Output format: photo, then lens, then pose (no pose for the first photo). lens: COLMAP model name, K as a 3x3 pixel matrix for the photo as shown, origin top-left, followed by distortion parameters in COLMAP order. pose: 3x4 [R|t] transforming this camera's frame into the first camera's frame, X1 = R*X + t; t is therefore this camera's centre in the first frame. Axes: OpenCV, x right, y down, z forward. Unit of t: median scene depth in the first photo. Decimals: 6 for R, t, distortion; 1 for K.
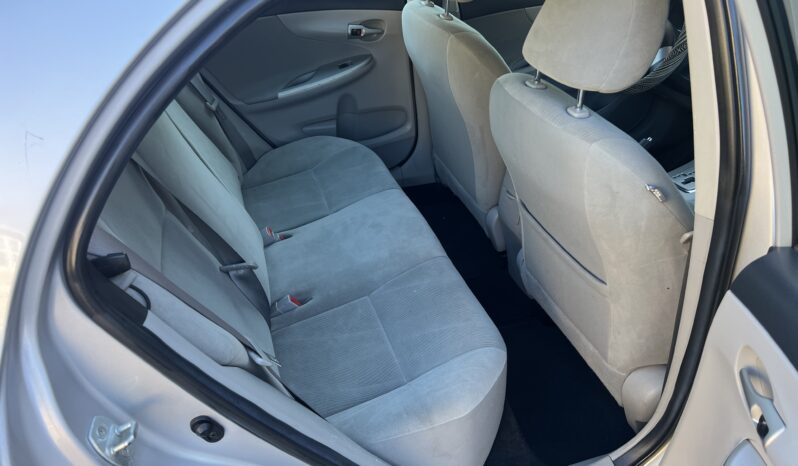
lens RADIAL K [[598.7, 0, 412.6], [0, 598.7, 246.1], [0, 0, 1]] dist [0.074337, -0.135222]
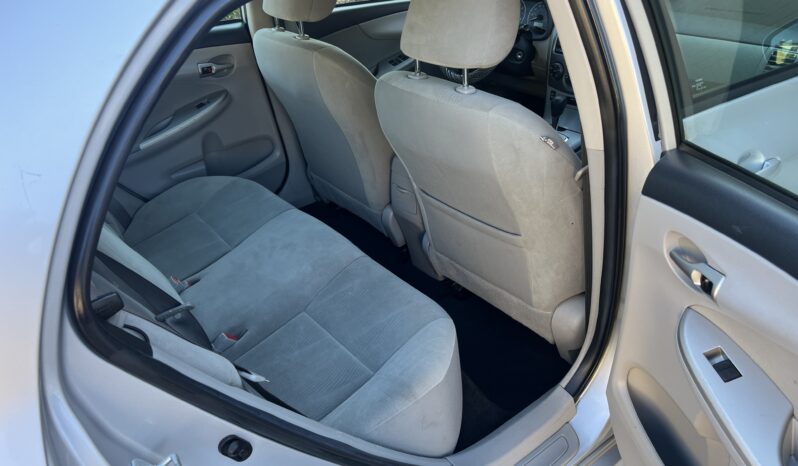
lens RADIAL K [[598.7, 0, 412.6], [0, 598.7, 246.1], [0, 0, 1]] dist [0.074337, -0.135222]
pose [[0.934389, -0.242857, 0.260650, -0.139744], [0.256590, 0.966324, -0.019477, 0.043610], [-0.247142, 0.085080, 0.965237, -0.031161]]
